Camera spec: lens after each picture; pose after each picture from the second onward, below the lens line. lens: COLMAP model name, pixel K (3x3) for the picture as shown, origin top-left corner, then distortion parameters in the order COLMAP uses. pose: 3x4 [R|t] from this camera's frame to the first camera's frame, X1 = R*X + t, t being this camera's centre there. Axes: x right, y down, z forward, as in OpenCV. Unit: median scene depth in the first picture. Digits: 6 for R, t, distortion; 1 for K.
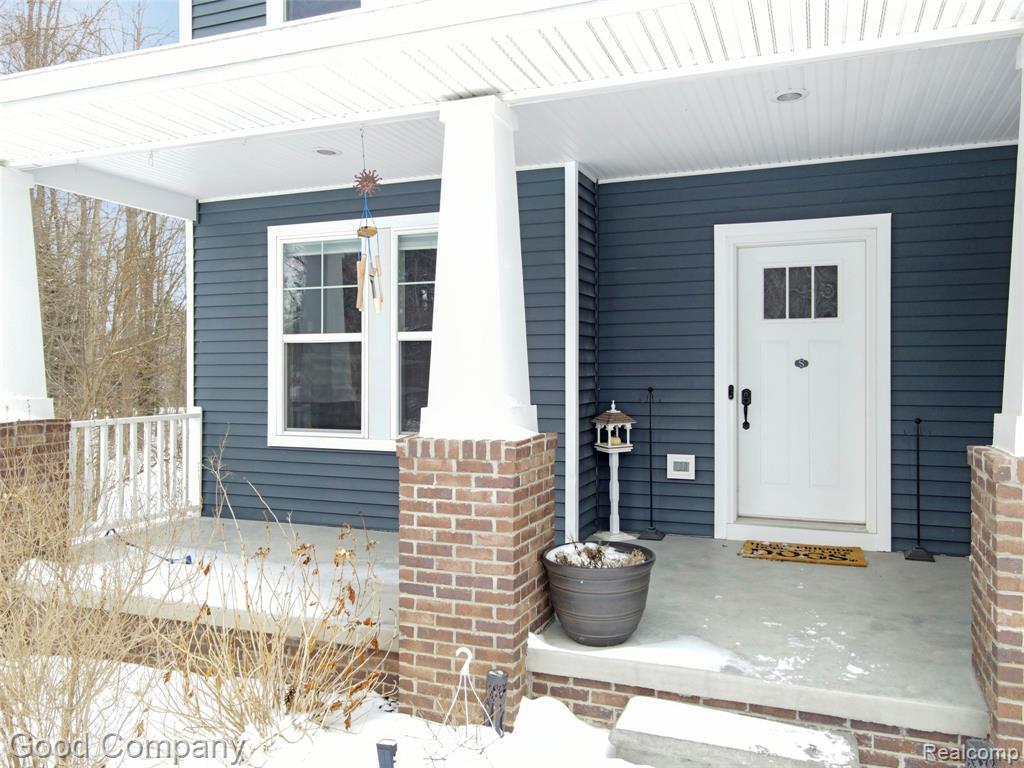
lens RADIAL K [[801.5, 0, 517.0], [0, 801.5, 365.3], [0, 0, 1]] dist [0.002715, 0.001307]
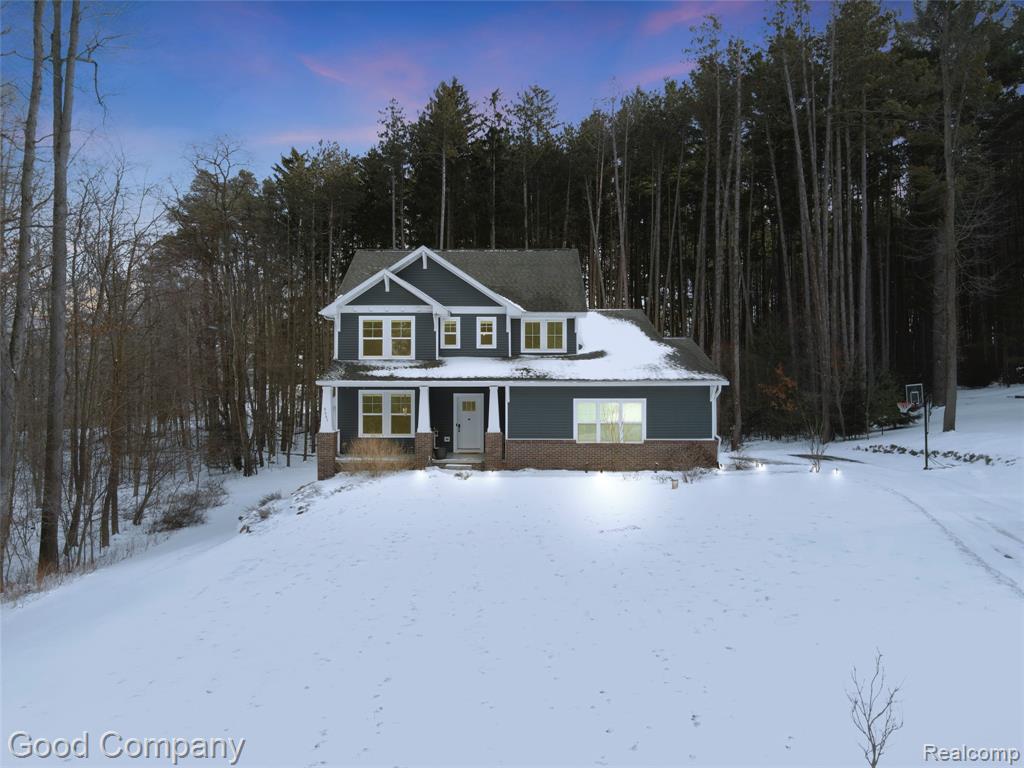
lens RADIAL K [[784.6, 0, 512.0], [0, 784.6, 384.0], [0, 0, 1]] dist [0.001610, 0.004065]
pose [[0.935335, 0.004229, 0.353739, -1.243411], [-0.002227, 0.999979, -0.006065, -0.210472], [-0.353757, 0.004885, 0.935325, -4.041678]]
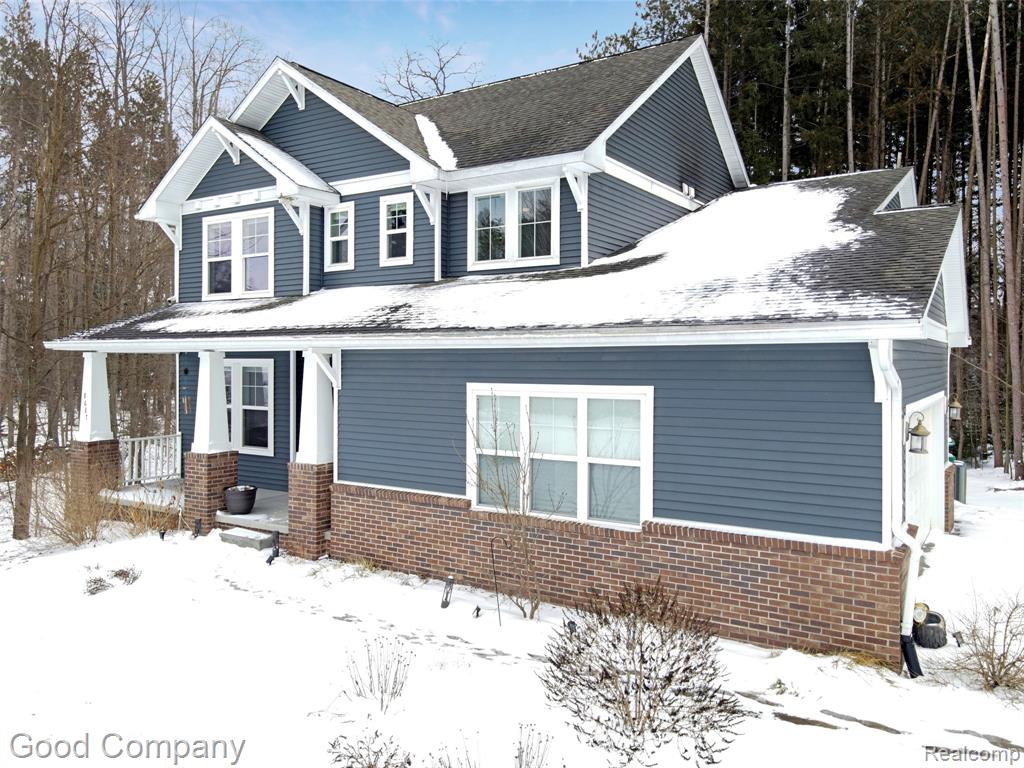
lens RADIAL K [[801.5, 0, 517.0], [0, 801.5, 365.3], [0, 0, 1]] dist [0.002715, 0.001307]
pose [[0.979344, 0.001426, -0.202197, 1.283526], [0.001437, 0.999901, 0.014012, -0.214791], [0.202197, -0.014013, 0.979245, -1.359173]]
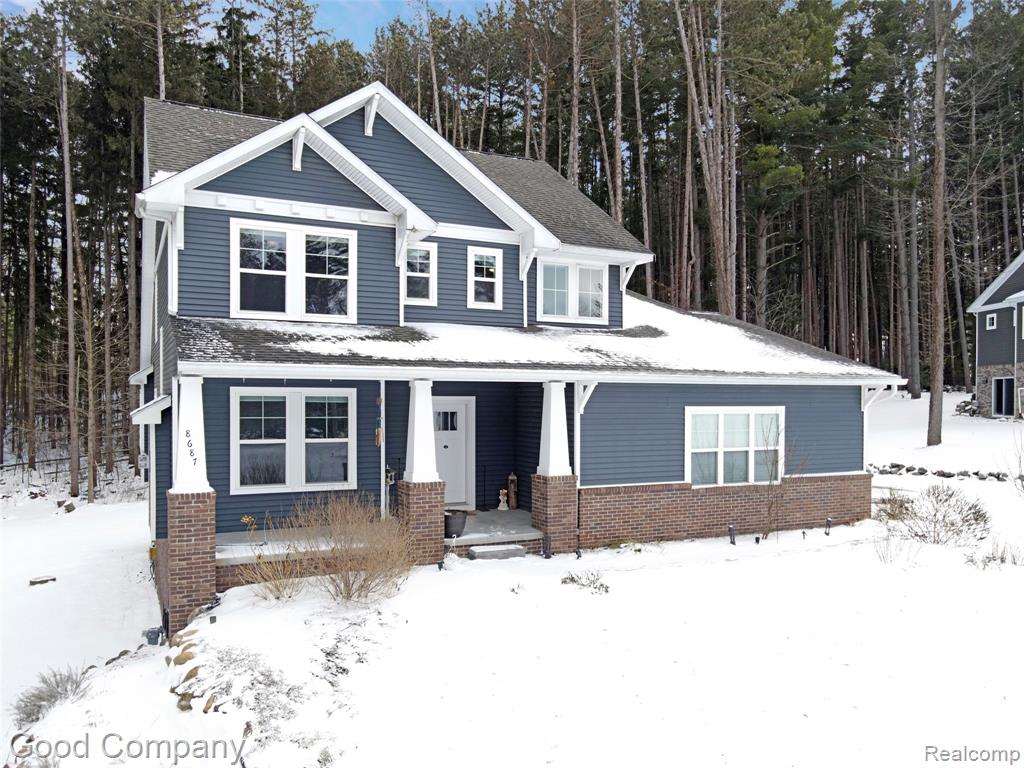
lens RADIAL K [[797.4, 0, 514.4], [0, 797.4, 405.6], [0, 0, 1]] dist [-0.000755, 0.003162]
pose [[0.666166, -0.003987, 0.745792, -1.536255], [-0.009585, 0.999857, 0.013906, -0.185624], [-0.745742, -0.016412, 0.666033, -1.000086]]
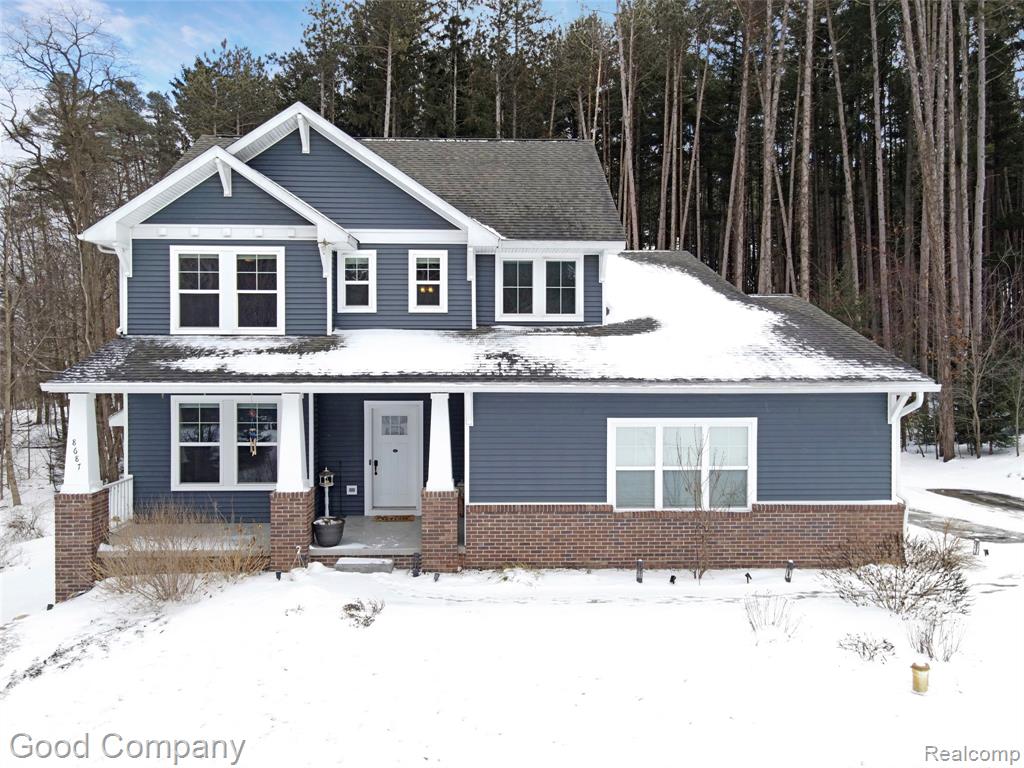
lens RADIAL K [[784.6, 0, 512.0], [0, 784.6, 384.0], [0, 0, 1]] dist [0.001610, 0.004065]
pose [[0.918979, -0.010916, 0.394155, -0.343951], [-0.002999, 0.999394, 0.034671, -0.330090], [-0.394294, -0.033044, 0.918390, -1.656634]]
